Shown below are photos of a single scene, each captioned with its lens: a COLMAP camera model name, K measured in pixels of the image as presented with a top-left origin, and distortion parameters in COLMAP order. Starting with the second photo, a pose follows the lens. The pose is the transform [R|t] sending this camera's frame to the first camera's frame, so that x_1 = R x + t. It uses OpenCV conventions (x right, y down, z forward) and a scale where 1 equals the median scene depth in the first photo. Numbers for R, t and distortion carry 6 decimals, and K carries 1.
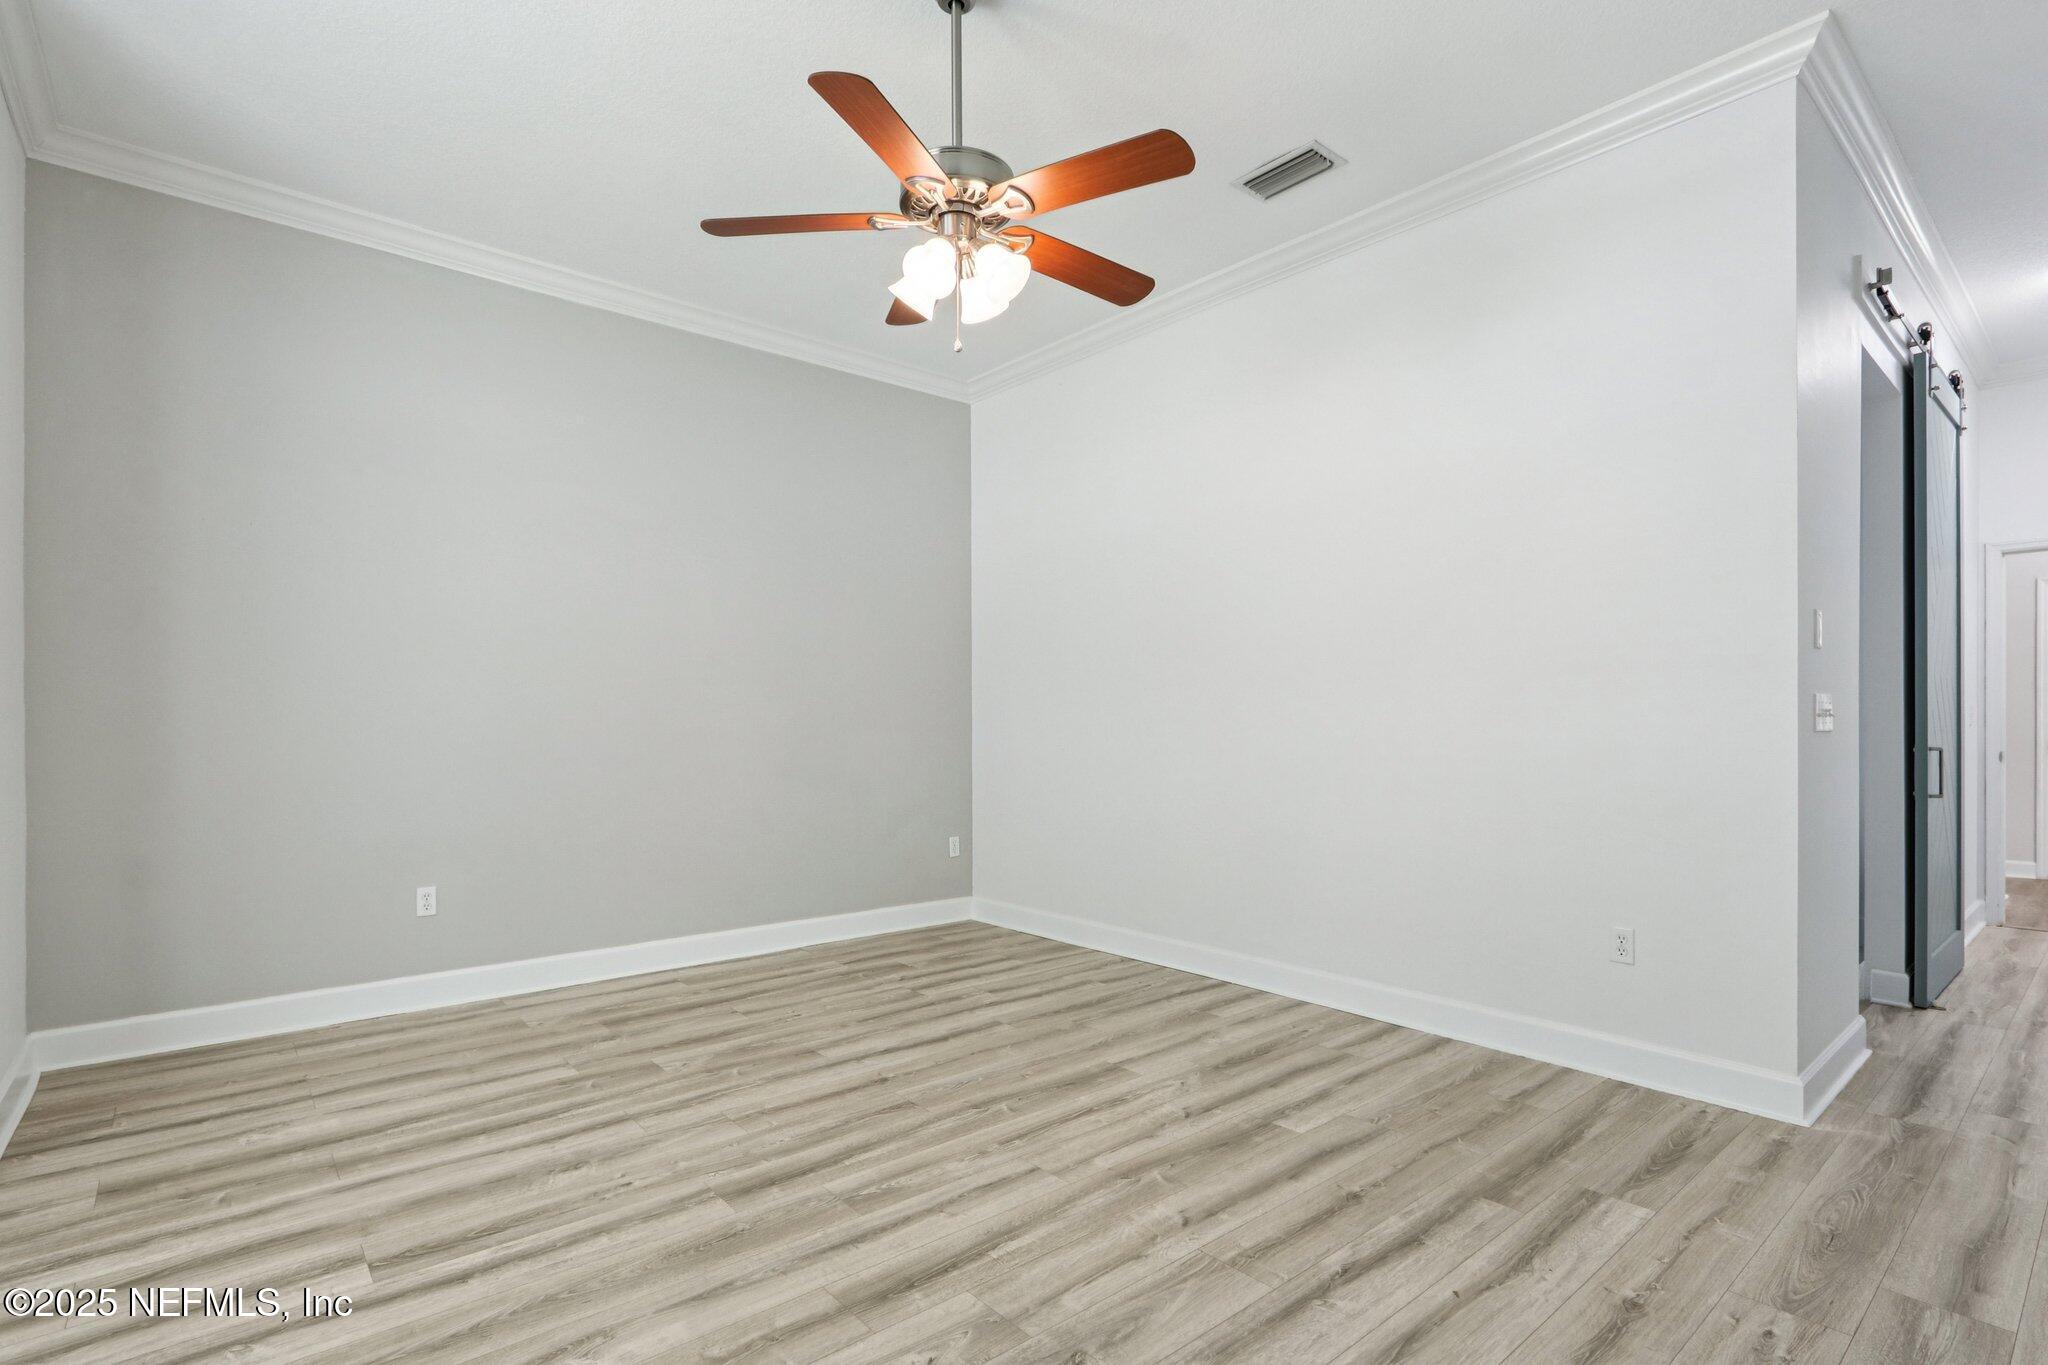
lens RADIAL K [[977.8, 0, 1011.0], [0, 977.8, 719.5], [0, 0, 1]] dist [-0.001447, 0.000736]
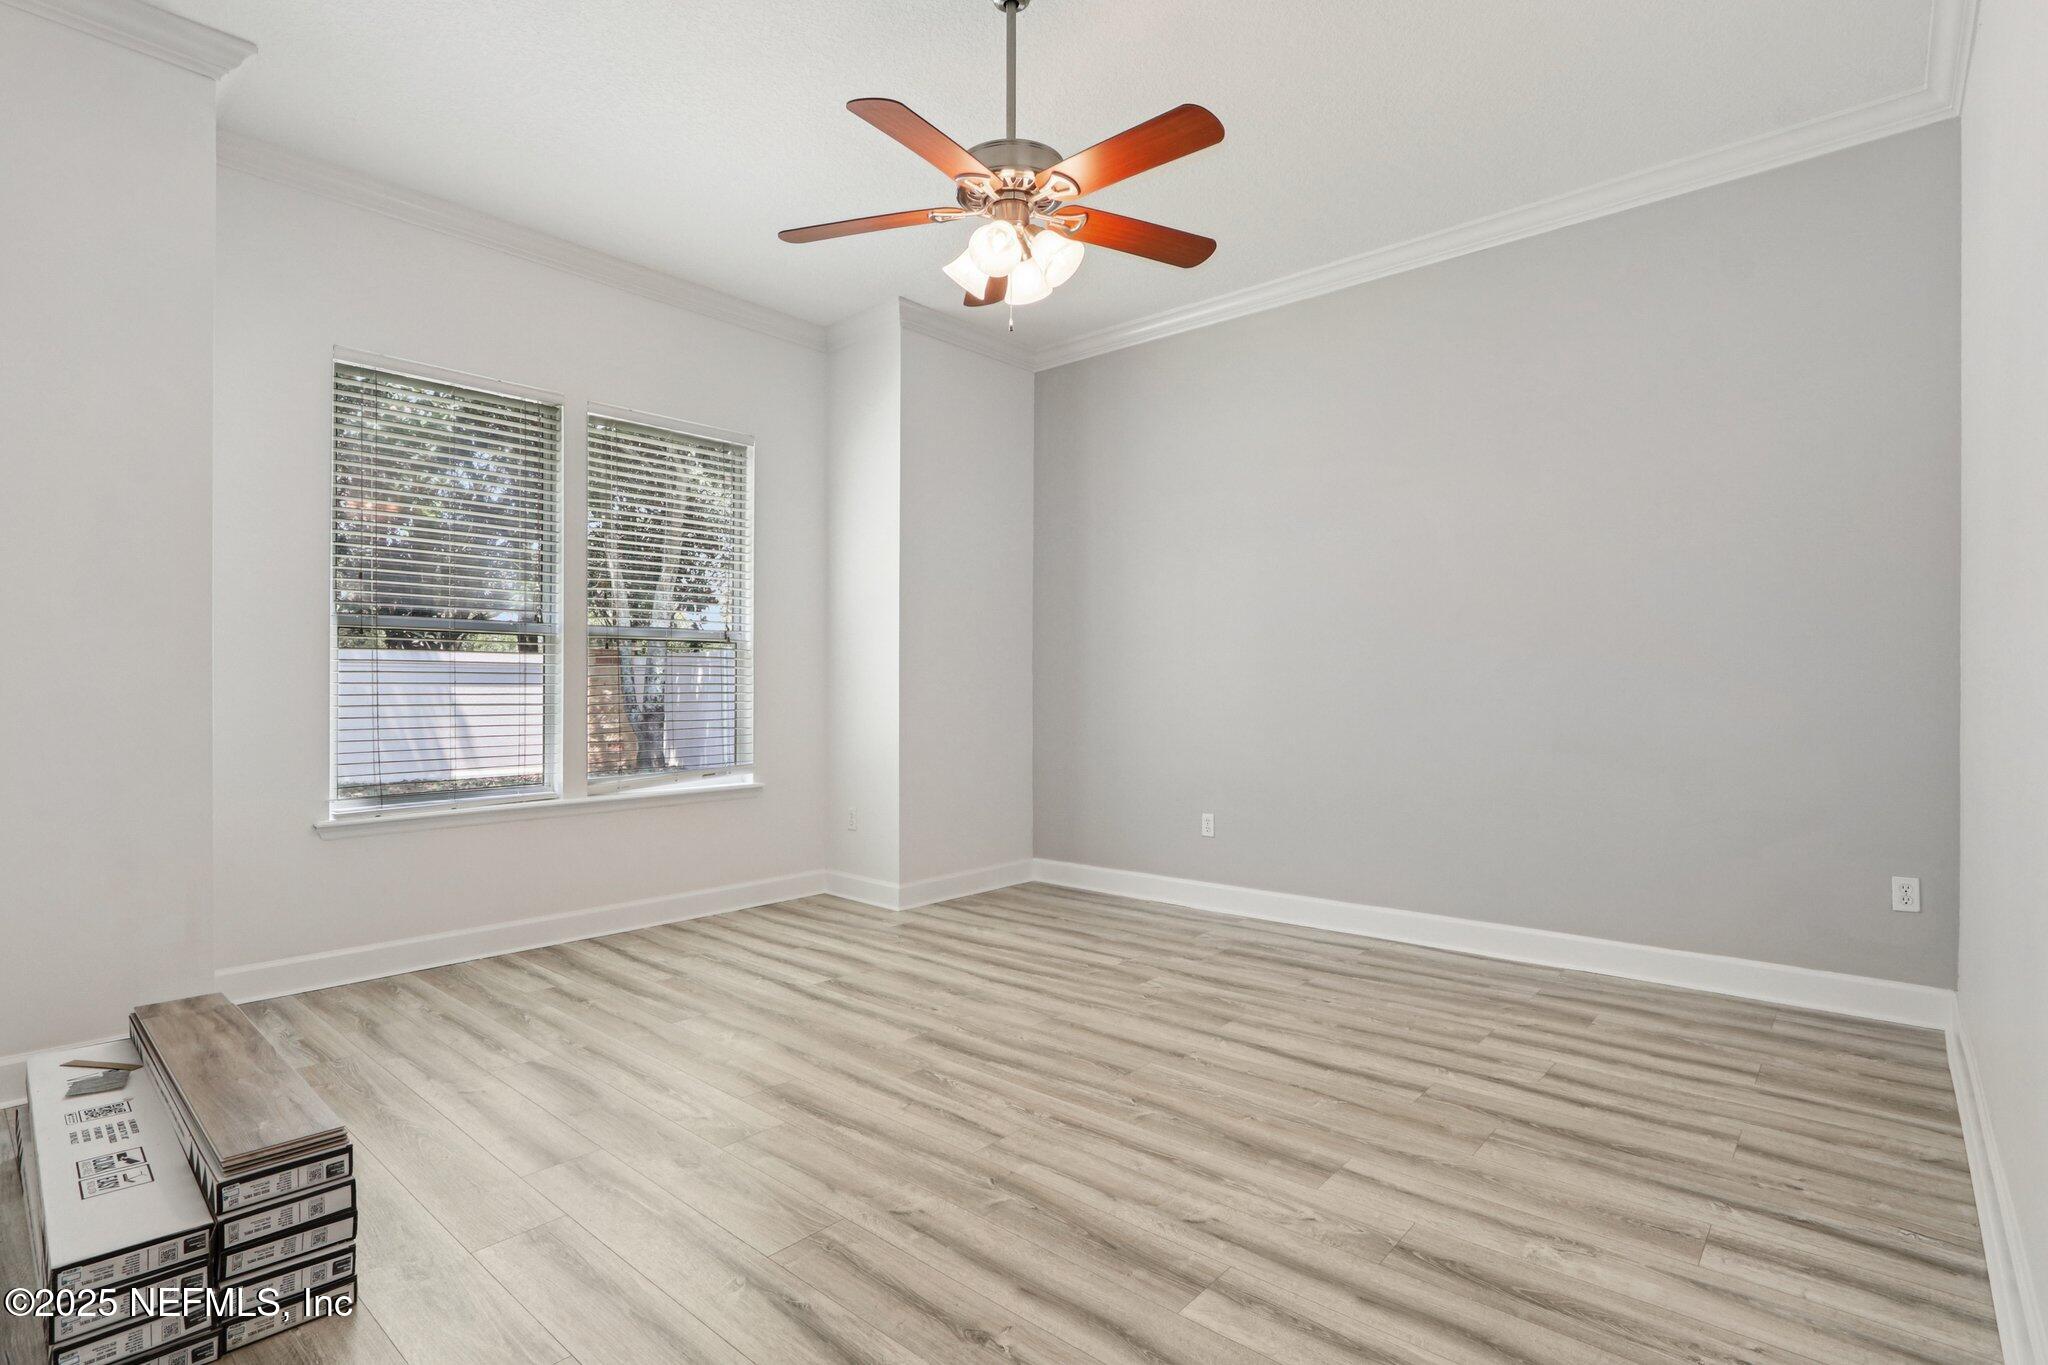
lens RADIAL K [[977.8, 0, 1011.0], [0, 977.8, 719.5], [0, 0, 1]] dist [-0.001447, 0.000736]
pose [[0.145632, 0.029206, -0.988908, 0.744011], [0.009449, 0.999478, 0.030909, -0.000089], [0.989294, -0.013845, 0.145280, 0.641514]]
